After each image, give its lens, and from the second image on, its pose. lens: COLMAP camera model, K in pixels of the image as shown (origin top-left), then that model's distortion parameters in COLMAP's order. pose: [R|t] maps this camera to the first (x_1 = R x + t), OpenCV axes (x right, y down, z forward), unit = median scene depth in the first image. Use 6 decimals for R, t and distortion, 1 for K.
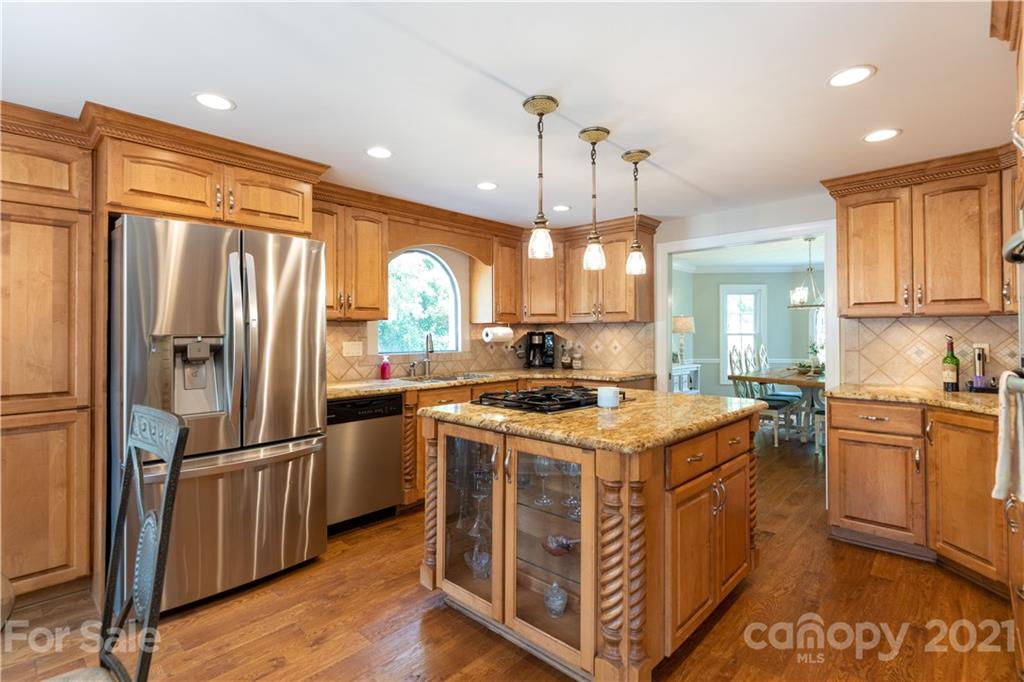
lens RADIAL K [[489.8, 0, 513.6], [0, 489.8, 332.3], [0, 0, 1]] dist [-0.003632, -0.000562]
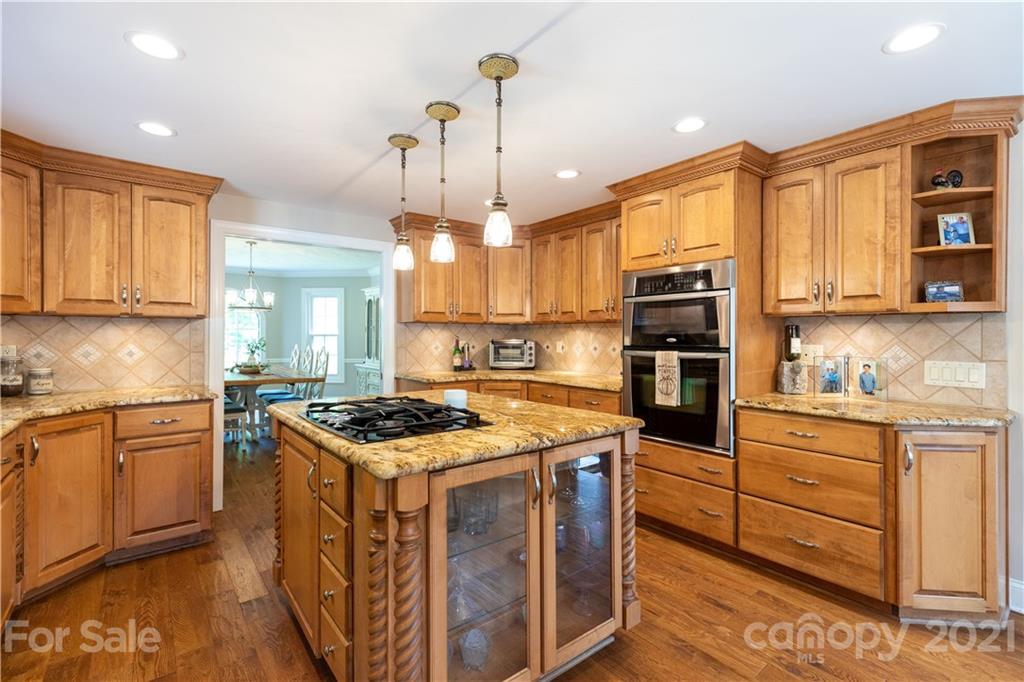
lens RADIAL K [[458.9, 0, 513.4], [0, 458.9, 341.3], [0, 0, 1]] dist [-0.001025, -0.000577]
pose [[0.145573, -0.010245, 0.989294, -0.421502], [-0.005585, 0.999922, 0.011177, 0.004697], [-0.989332, -0.007152, 0.145505, 0.484617]]
